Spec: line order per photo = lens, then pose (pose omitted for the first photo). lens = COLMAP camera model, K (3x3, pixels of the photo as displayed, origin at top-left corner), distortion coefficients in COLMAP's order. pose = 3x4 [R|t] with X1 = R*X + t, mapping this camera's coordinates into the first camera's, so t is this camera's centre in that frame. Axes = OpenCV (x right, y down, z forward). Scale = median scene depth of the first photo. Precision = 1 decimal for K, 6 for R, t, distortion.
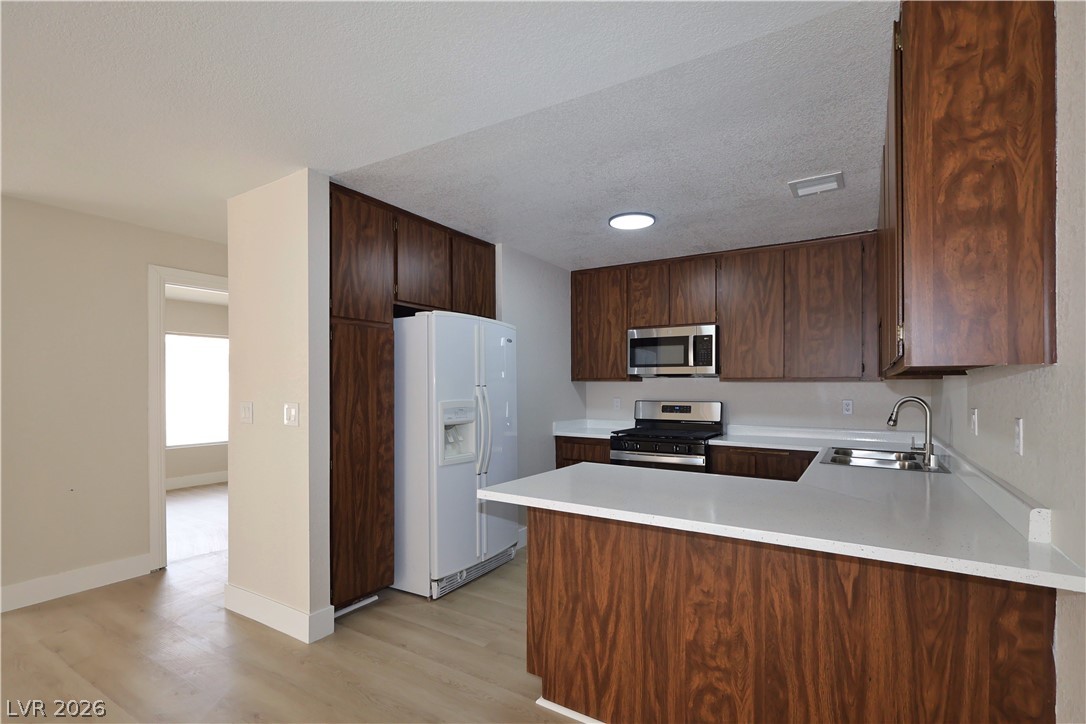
lens RADIAL K [[503.6, 0, 539.6], [0, 503.6, 388.2], [0, 0, 1]] dist [0.000374, 0.000347]
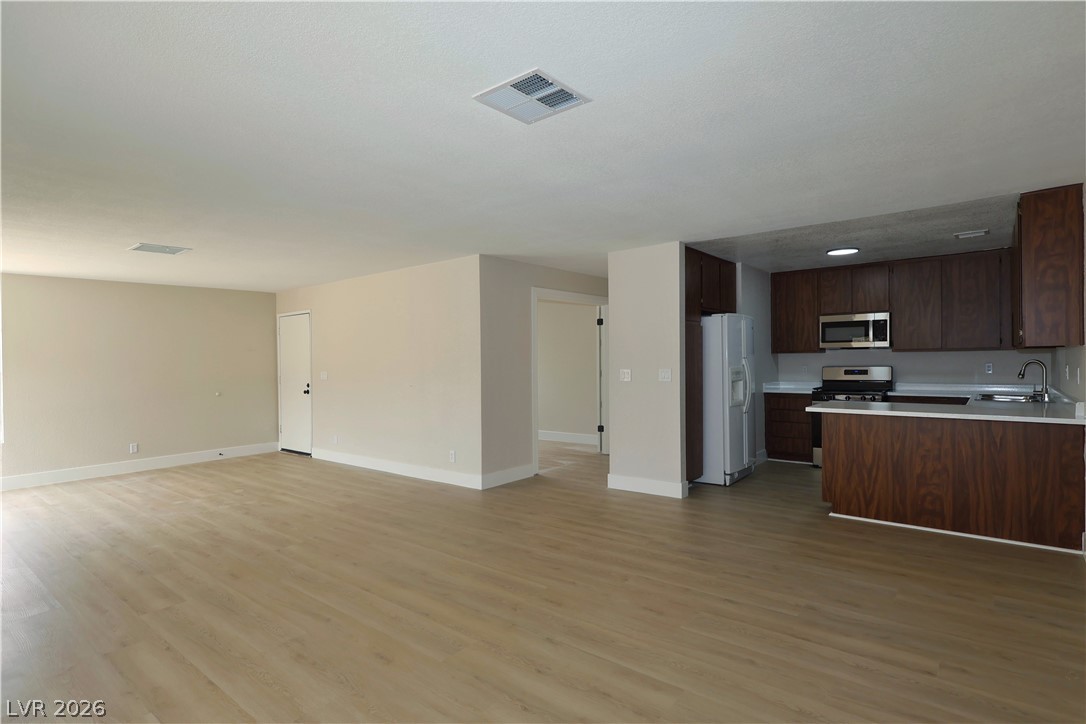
lens RADIAL K [[554.2, 0, 556.2], [0, 554.2, 368.5], [0, 0, 1]] dist [-0.001590, 0.000804]
pose [[0.995000, -0.015042, -0.098738, -0.889049], [0.016507, 0.999765, 0.014030, -0.008420], [0.098504, -0.015590, 0.995015, -1.335628]]
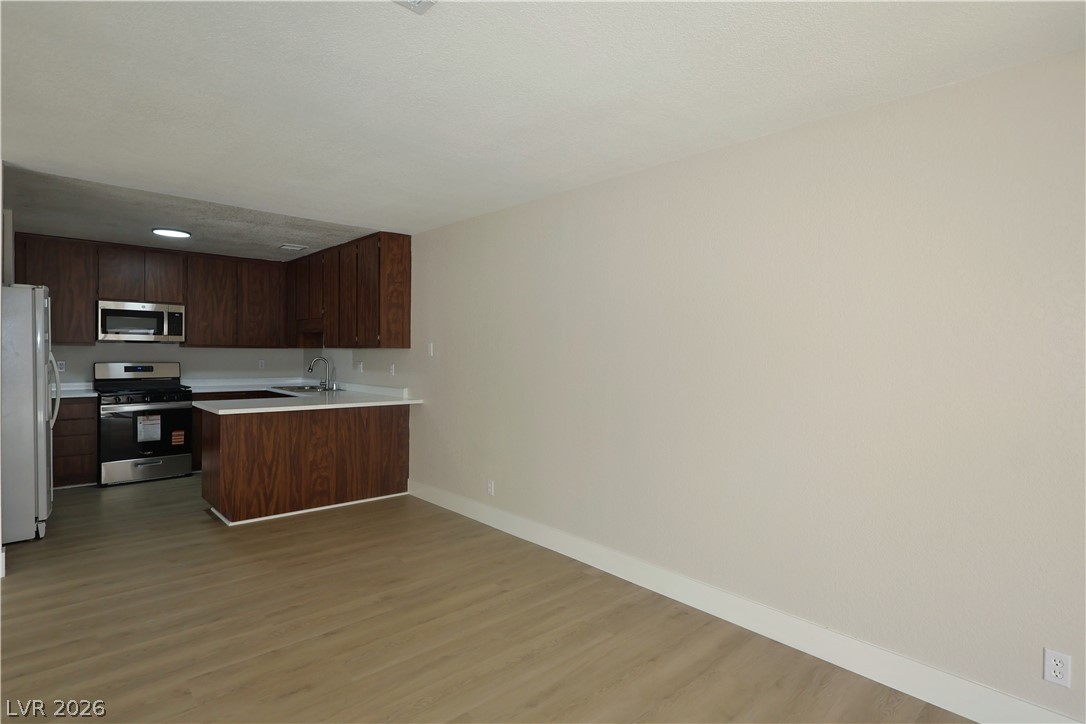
lens RADIAL K [[549.6, 0, 539.1], [0, 549.6, 358.7], [0, 0, 1]] dist [-0.004288, 0.000608]
pose [[0.257620, -0.010080, 0.966194, -1.689625], [-0.008860, 0.999879, 0.012793, -0.020173], [-0.966206, -0.011857, 0.257499, -0.616438]]
